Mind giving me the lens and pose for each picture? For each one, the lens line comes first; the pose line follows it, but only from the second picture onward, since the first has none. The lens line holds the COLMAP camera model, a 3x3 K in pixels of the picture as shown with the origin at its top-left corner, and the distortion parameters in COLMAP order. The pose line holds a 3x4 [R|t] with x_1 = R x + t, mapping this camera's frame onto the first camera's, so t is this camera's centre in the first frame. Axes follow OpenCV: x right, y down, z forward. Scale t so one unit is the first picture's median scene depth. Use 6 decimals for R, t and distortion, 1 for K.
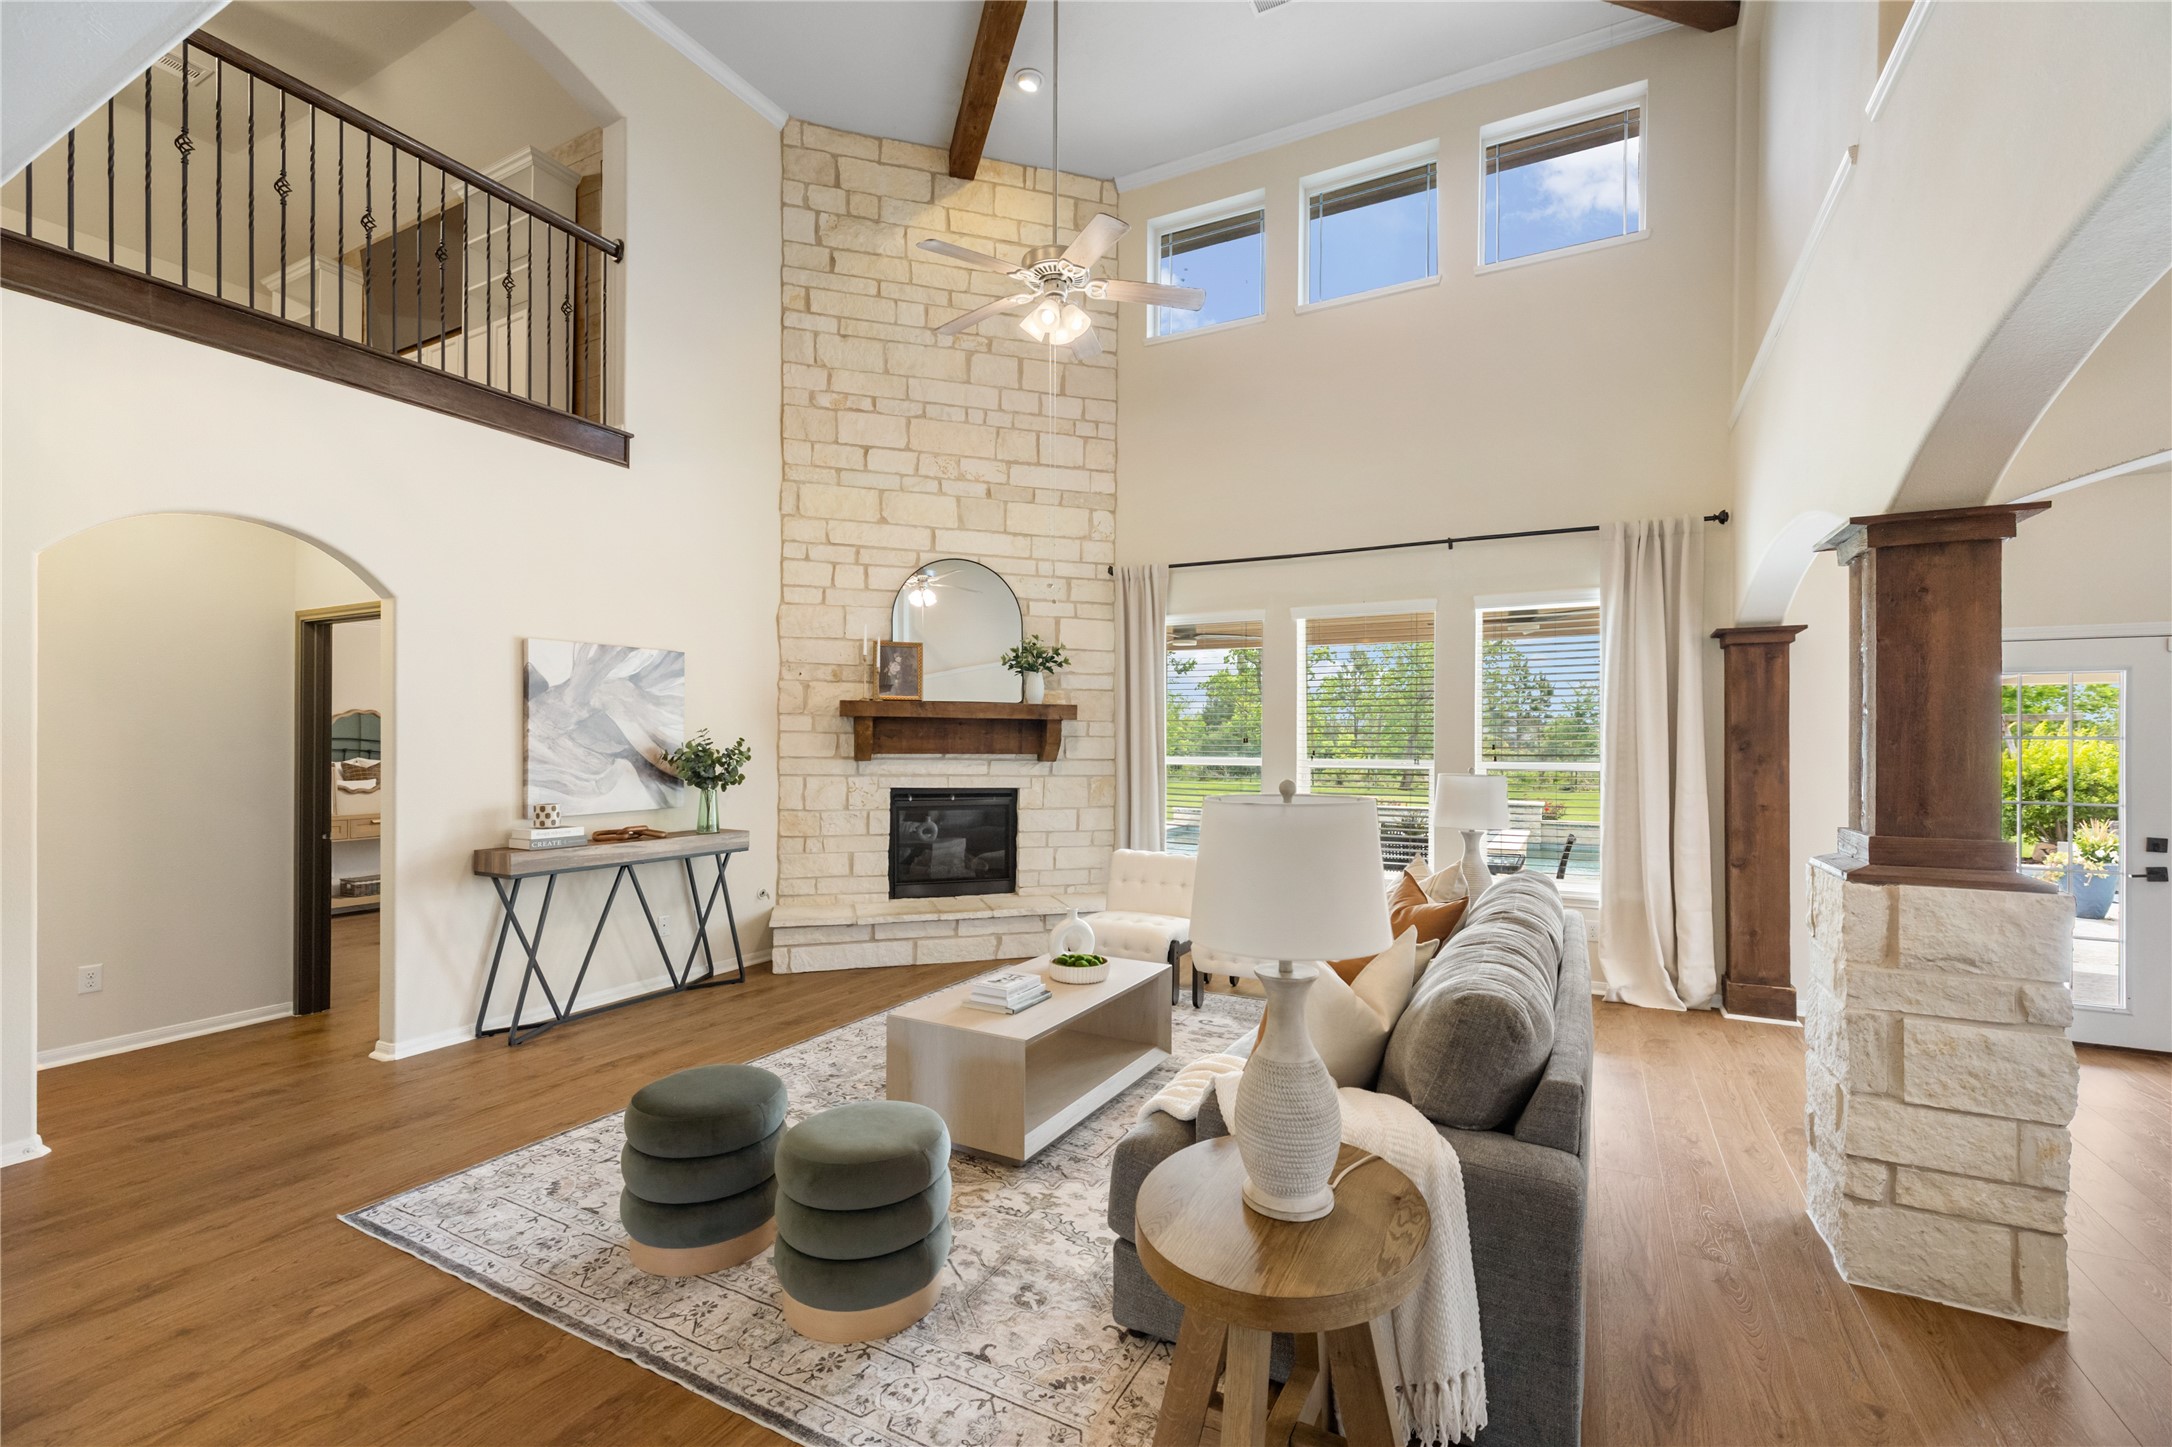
lens RADIAL K [[923.1, 0, 1094.2], [0, 923.1, 736.7], [0, 0, 1]] dist [0.000629, -0.000162]
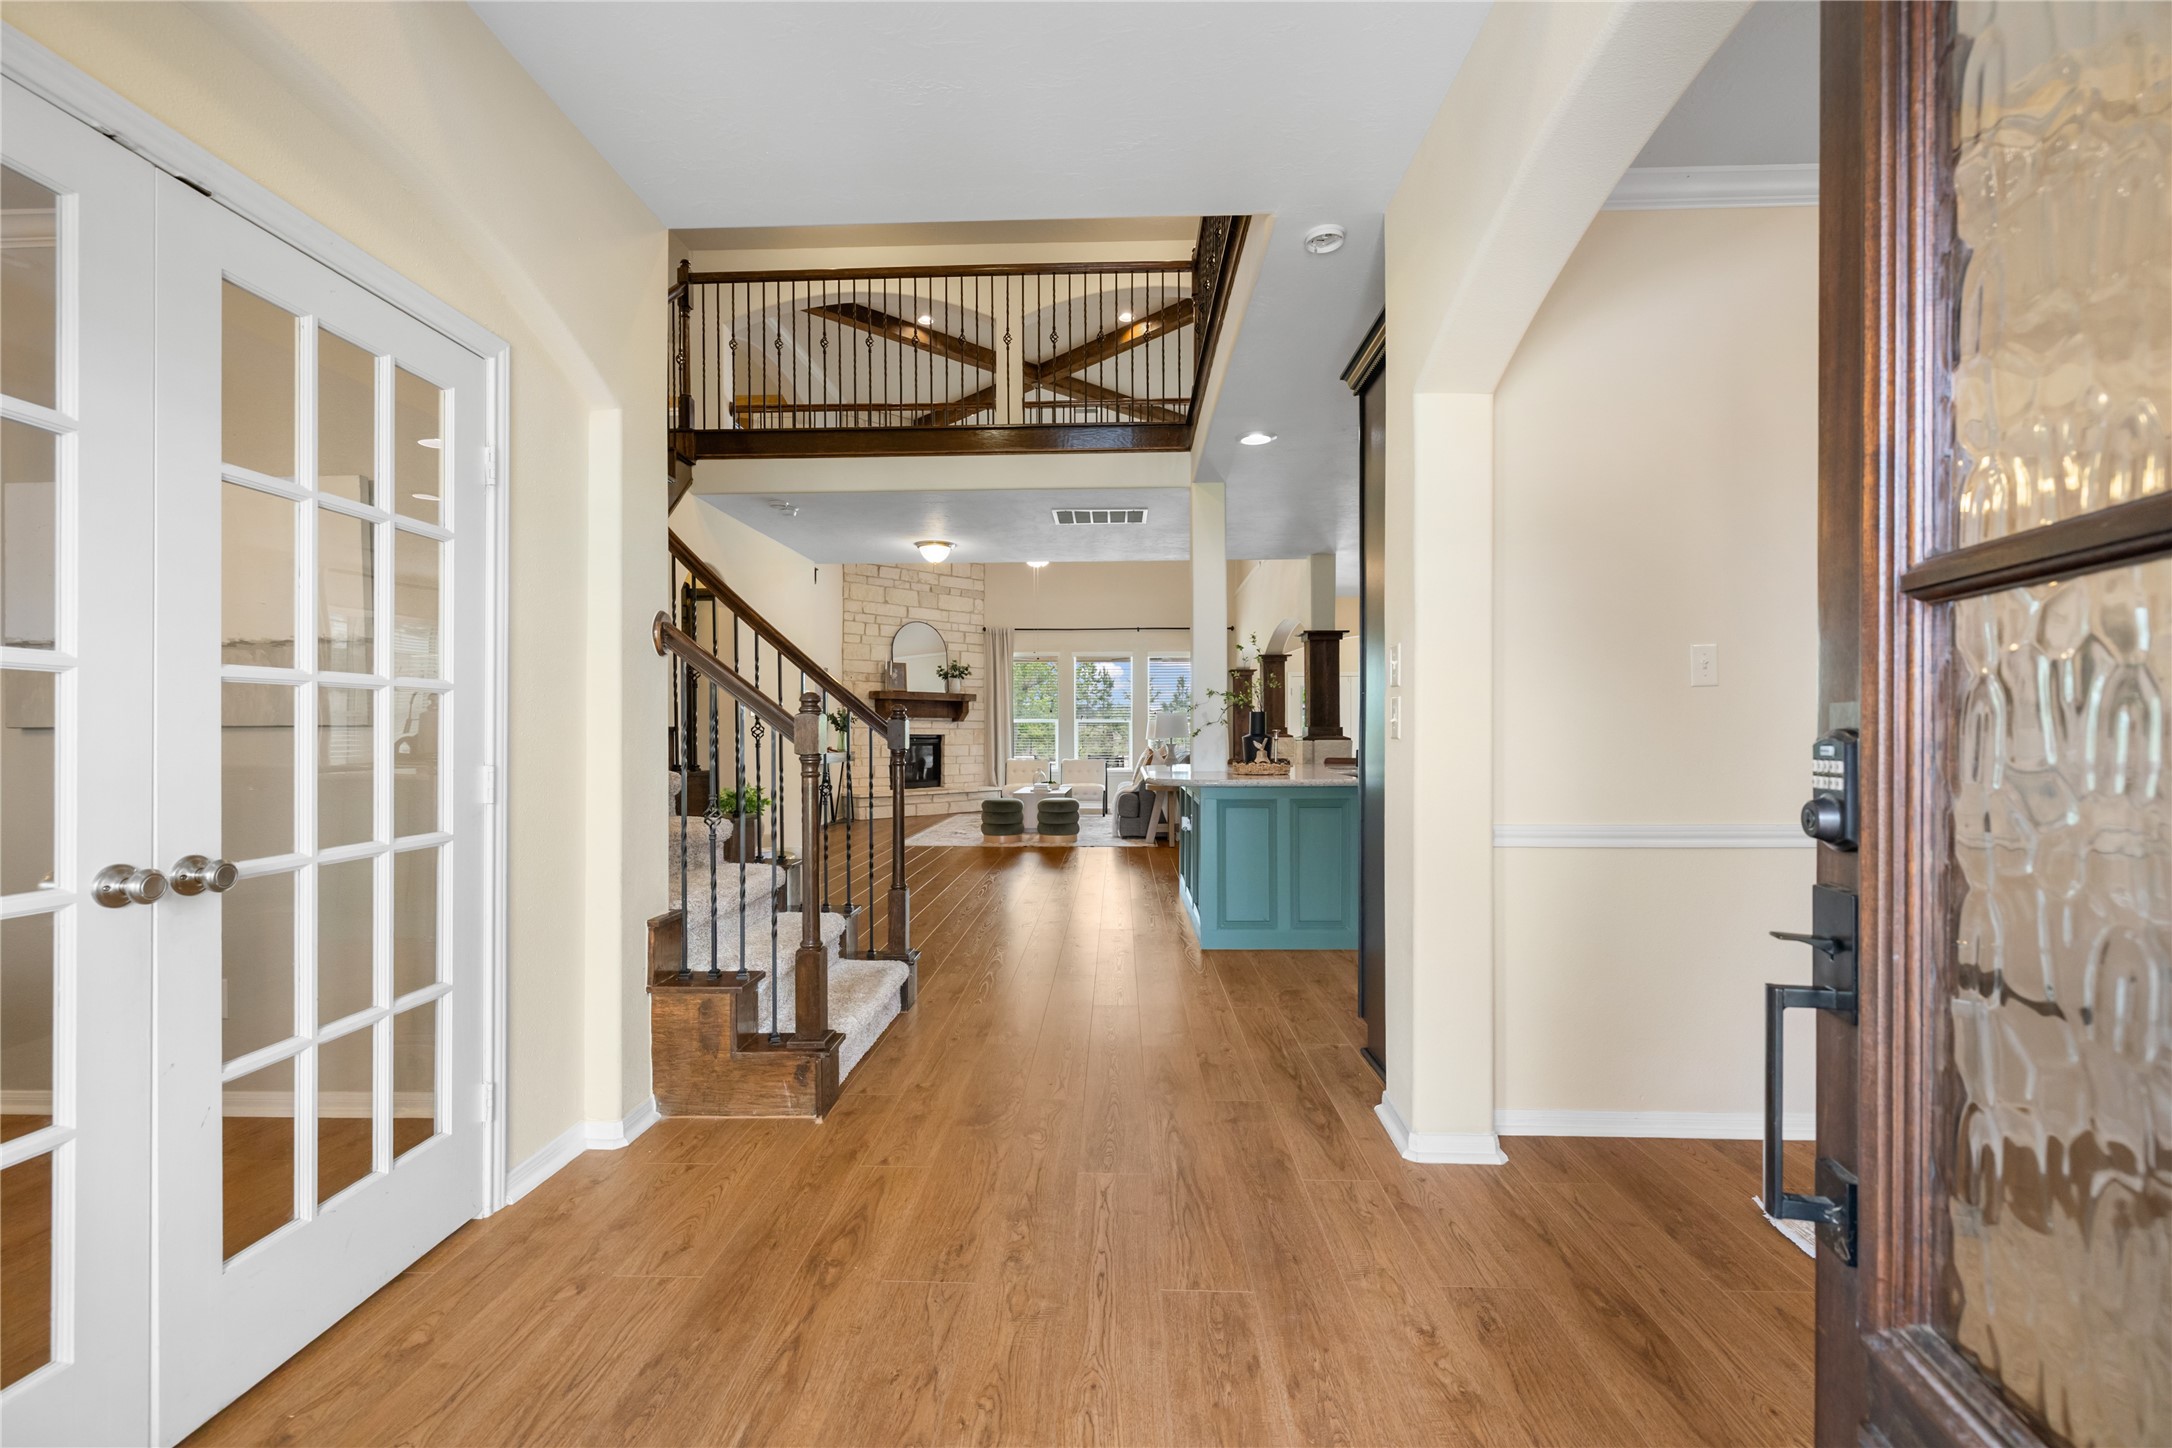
lens RADIAL K [[923.8, 0, 1091.7], [0, 923.8, 720.2], [0, 0, 1]] dist [0.001618, -0.000341]
pose [[0.901932, 0.000222, 0.431878, -1.709539], [0.001559, 0.999992, -0.003770, 0.080937], [-0.431875, 0.004074, 0.901924, -2.504963]]
